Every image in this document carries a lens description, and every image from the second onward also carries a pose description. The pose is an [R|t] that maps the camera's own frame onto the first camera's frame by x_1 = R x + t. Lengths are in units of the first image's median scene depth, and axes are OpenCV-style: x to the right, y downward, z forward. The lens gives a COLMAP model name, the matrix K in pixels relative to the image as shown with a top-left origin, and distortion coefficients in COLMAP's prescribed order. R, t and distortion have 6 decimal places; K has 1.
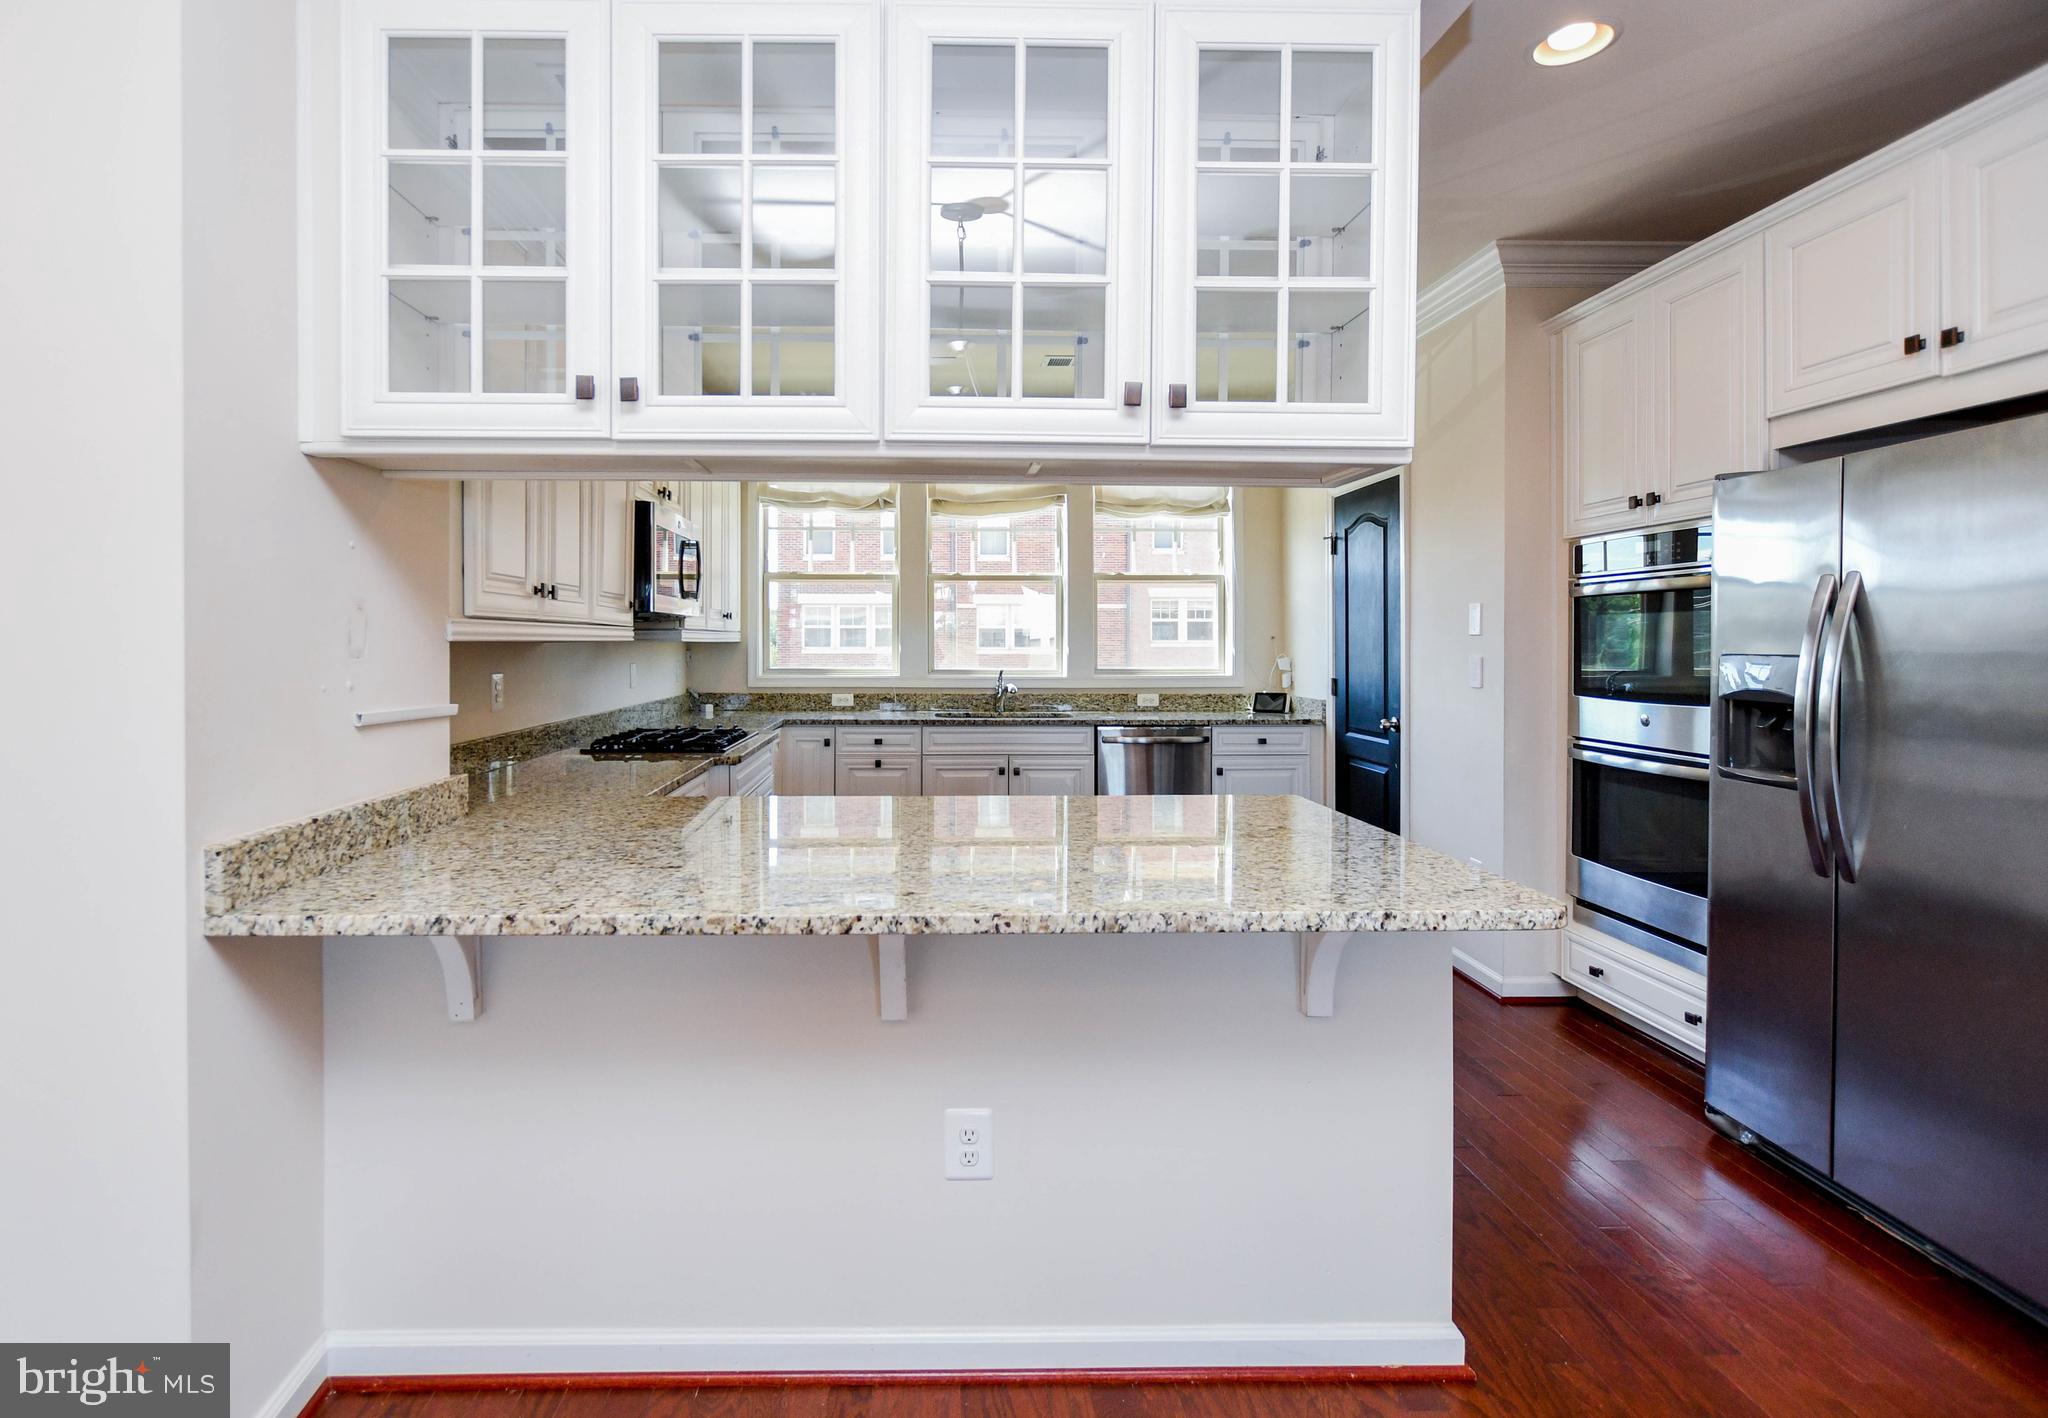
lens RADIAL K [[941.0, 0, 962.7], [0, 941.0, 647.9], [0, 0, 1]] dist [-0.003792, 0.000121]
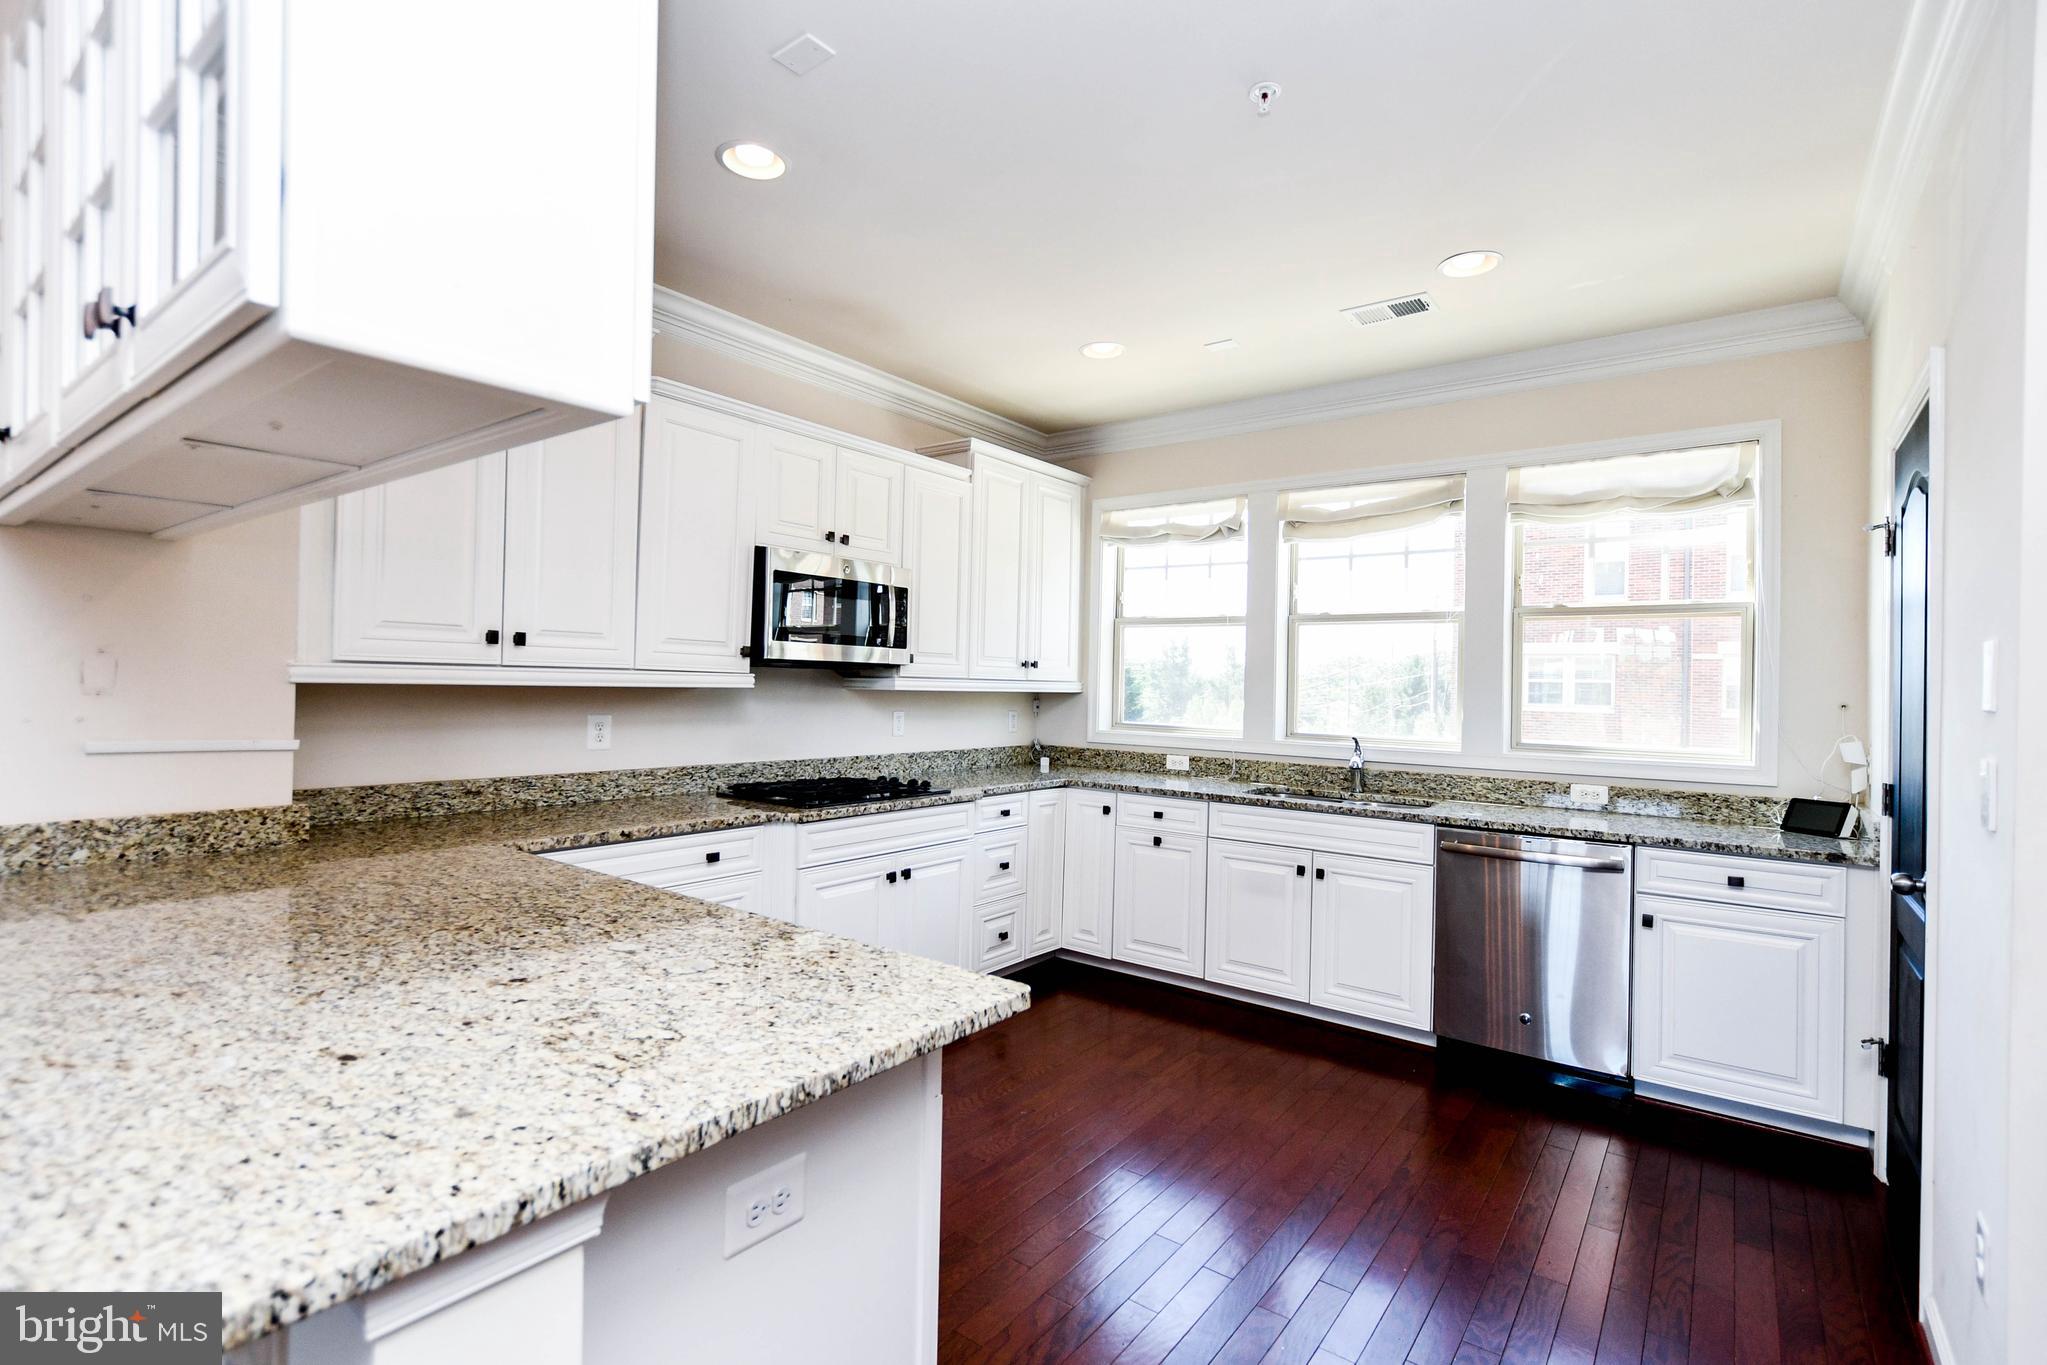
lens RADIAL K [[930.1, 0, 1018.5], [0, 930.1, 677.6], [0, 0, 1]] dist [-0.005498, 0.001651]
pose [[0.786612, 0.012465, -0.617322, 0.319979], [-0.026341, 0.999563, -0.013381, -0.008170], [0.616885, 0.026786, 0.786597, 0.265853]]
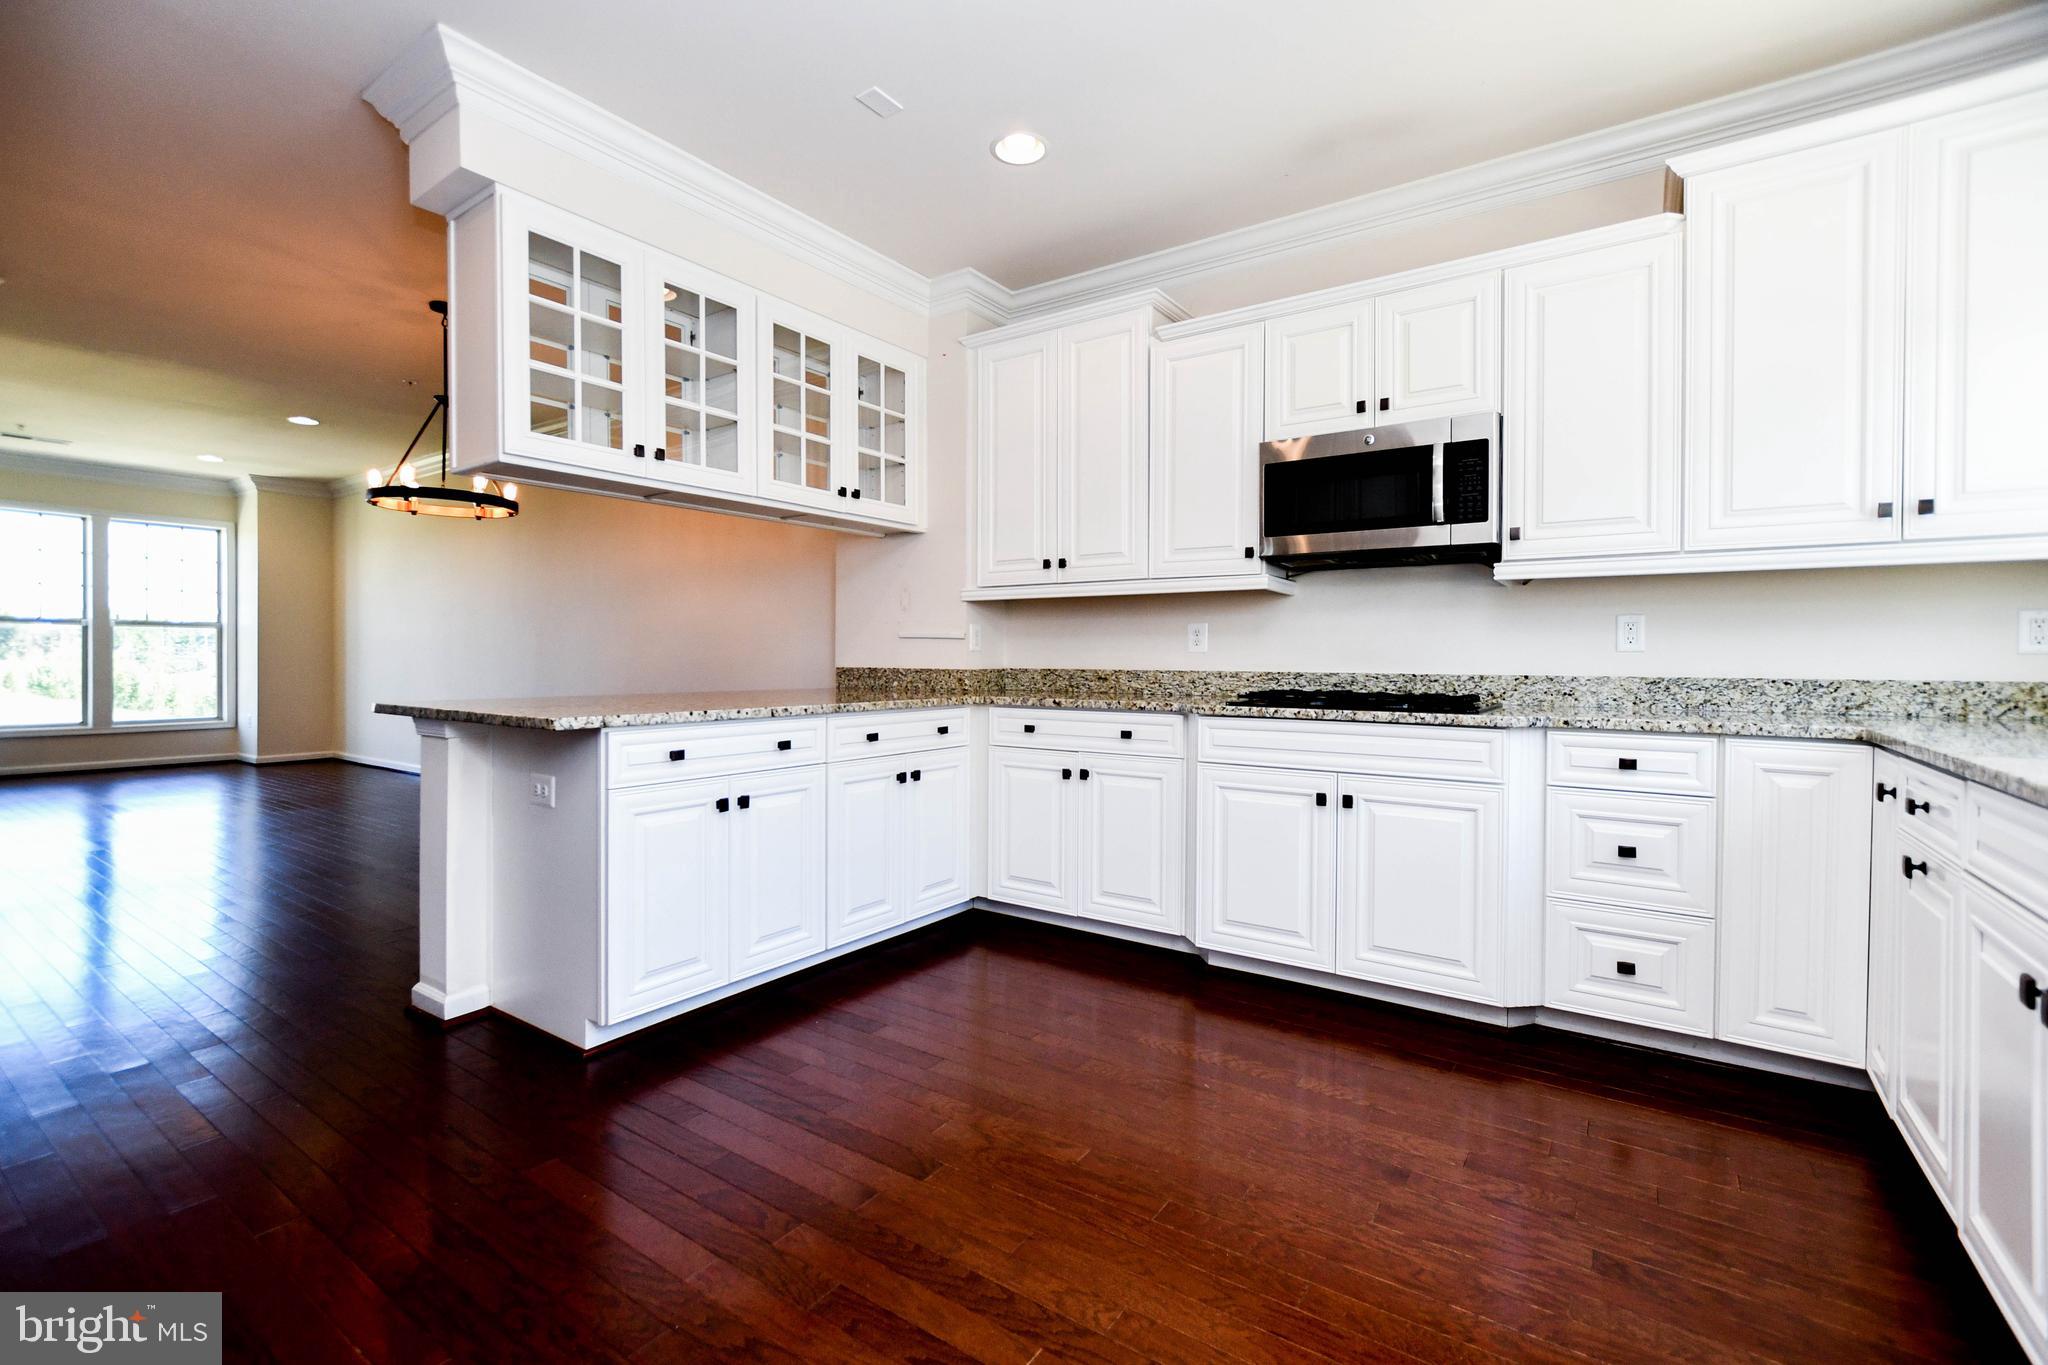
lens RADIAL K [[930.6, 0, 1043.5], [0, 930.6, 664.7], [0, 0, 1]] dist [-0.005498, 0.001651]
pose [[-0.573493, 0.001966, -0.819208, 0.387747], [-0.009312, 0.999917, 0.008919, 0.044743], [0.819158, 0.012744, -0.573427, 0.921823]]
